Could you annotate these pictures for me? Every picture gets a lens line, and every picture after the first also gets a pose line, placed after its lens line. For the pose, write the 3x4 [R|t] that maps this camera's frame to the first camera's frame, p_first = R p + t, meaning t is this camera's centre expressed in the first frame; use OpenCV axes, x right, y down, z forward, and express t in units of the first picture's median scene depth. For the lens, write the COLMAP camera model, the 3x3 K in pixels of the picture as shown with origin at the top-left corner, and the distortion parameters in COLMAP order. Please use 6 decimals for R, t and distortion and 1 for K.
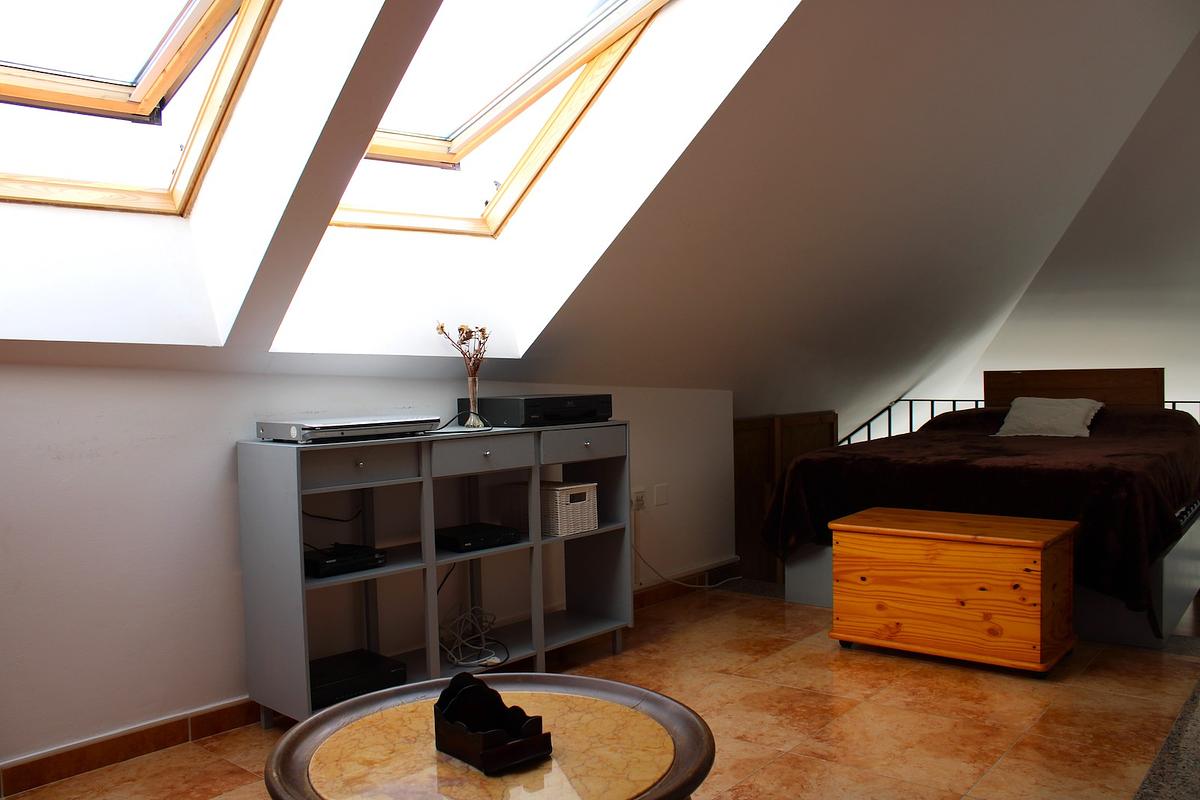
lens RADIAL K [[1047.3, 0, 601.6], [0, 1047.3, 404.2], [0, 0, 1]] dist [-0.070938, 0.029528]
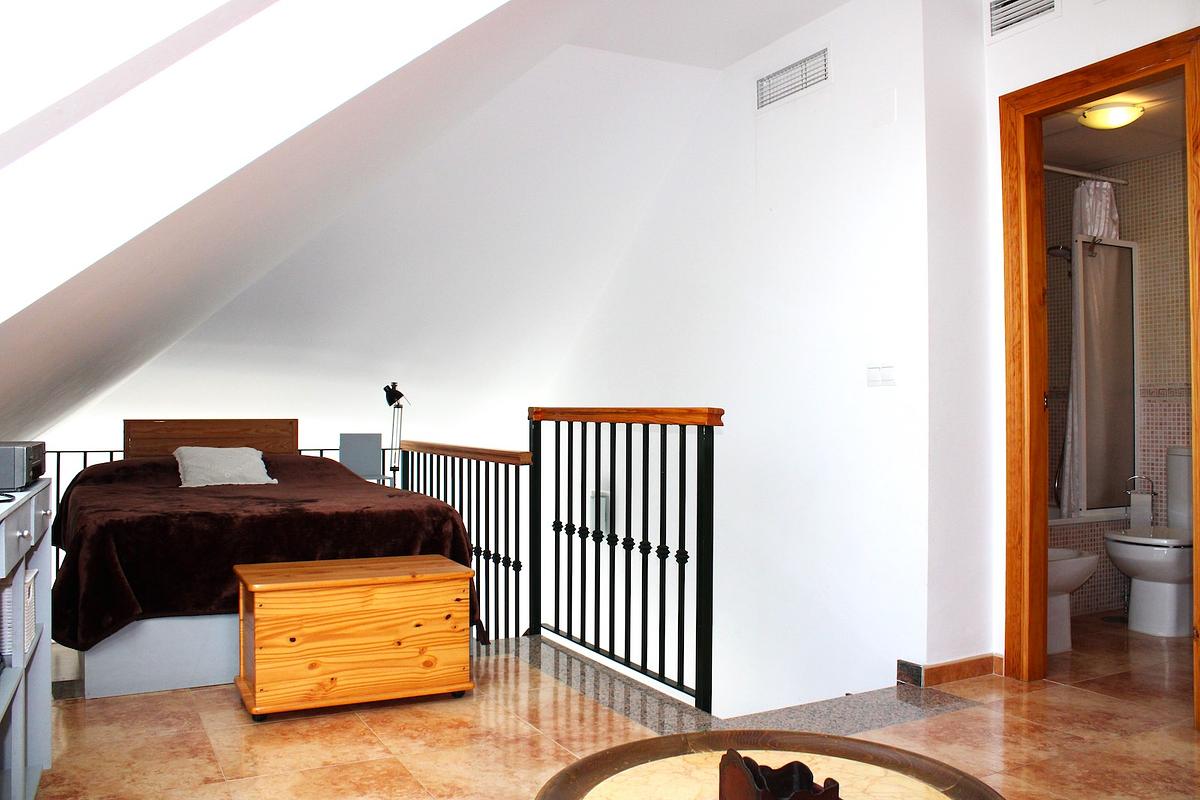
lens RADIAL K [[1047.3, 0, 599.9], [0, 1047.3, 397.2], [0, 0, 1]] dist [-0.070938, 0.029528]
pose [[0.372638, 0.038451, 0.927180, -0.518982], [0.018377, 0.998639, -0.048801, 0.001807], [-0.927795, 0.035224, 0.371425, 0.398942]]
